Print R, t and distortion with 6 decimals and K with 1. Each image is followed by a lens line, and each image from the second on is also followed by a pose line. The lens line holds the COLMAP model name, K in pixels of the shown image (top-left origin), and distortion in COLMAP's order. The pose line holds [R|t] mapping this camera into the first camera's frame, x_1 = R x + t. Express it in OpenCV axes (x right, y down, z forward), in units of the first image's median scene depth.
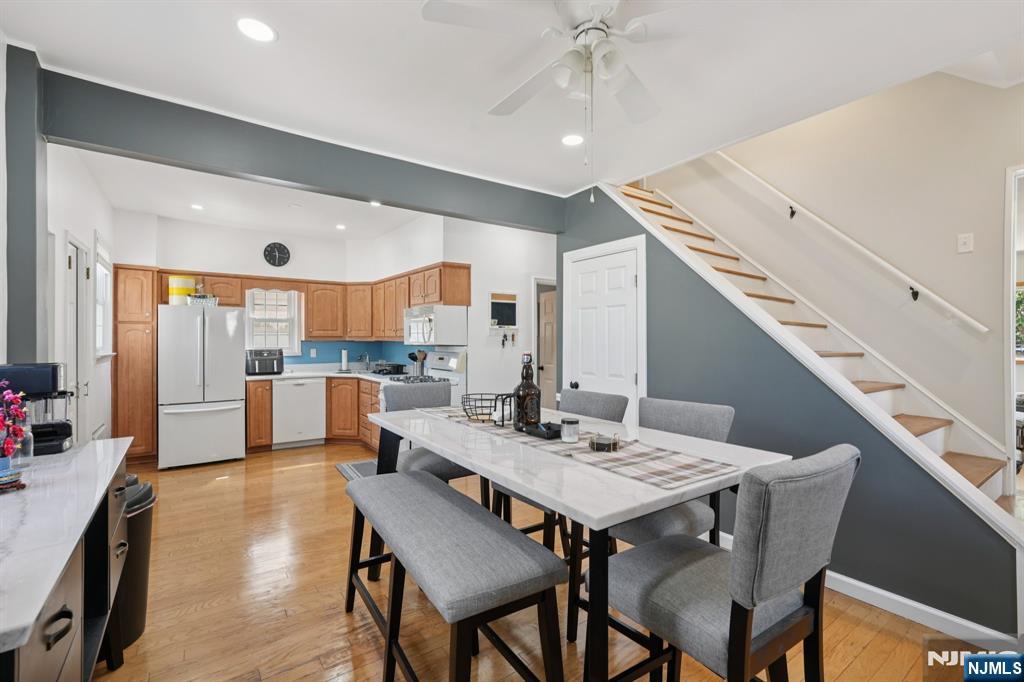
lens RADIAL K [[450.5, 0, 508.6], [0, 450.5, 337.5], [0, 0, 1]] dist [0.000397, 0.000674]
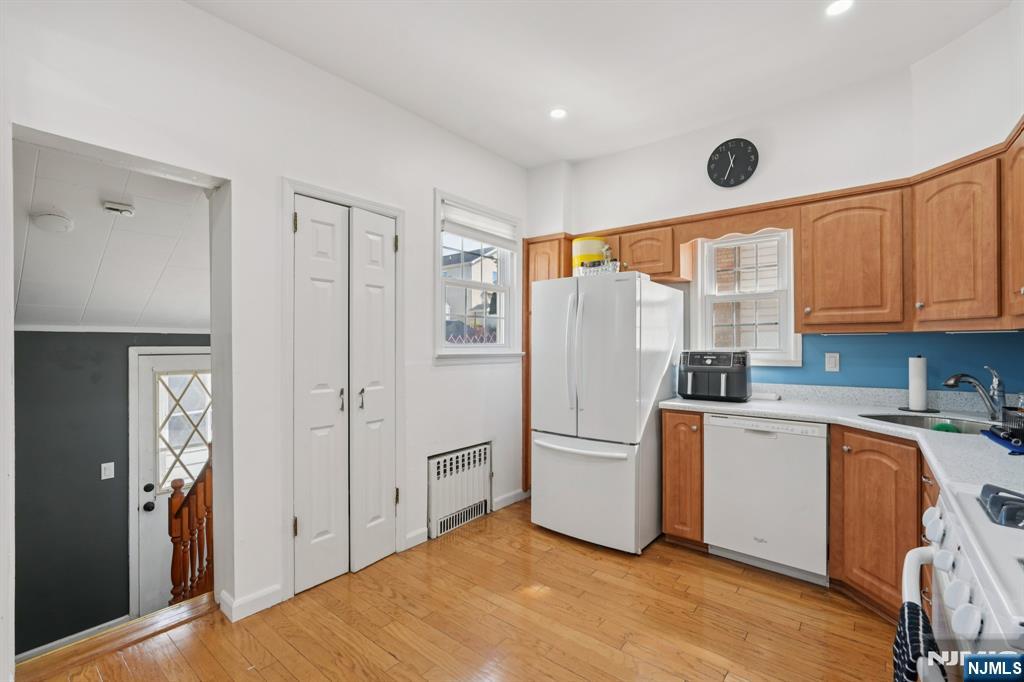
lens RADIAL K [[451.9, 0, 512.0], [0, 451.9, 341.0], [0, 0, 1]] dist [-0.004050, 0.000547]
pose [[0.280277, -0.007844, -0.959887, -0.106608], [0.004153, 0.999967, -0.006959, 0.017407], [0.959910, -0.002036, 0.280301, 0.652964]]
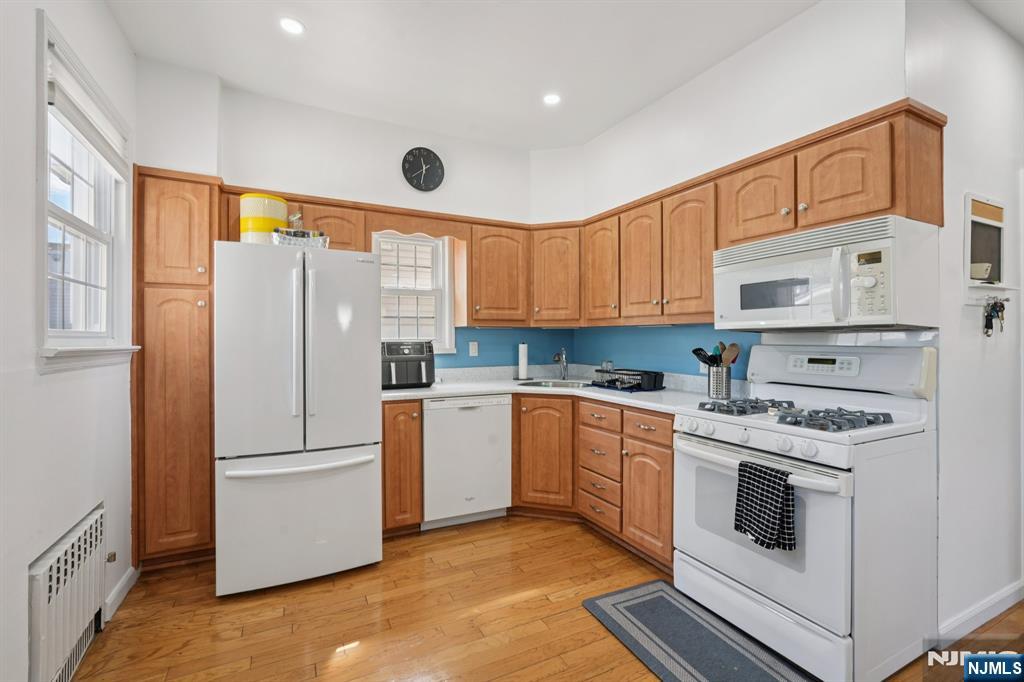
lens RADIAL K [[454.7, 0, 513.4], [0, 454.7, 337.7], [0, 0, 1]] dist [-0.001356, 0.000406]
pose [[0.989990, -0.001820, -0.141124, -0.342821], [0.001986, 0.999997, 0.001039, 0.021922], [0.141122, -0.001309, 0.989991, 0.488374]]
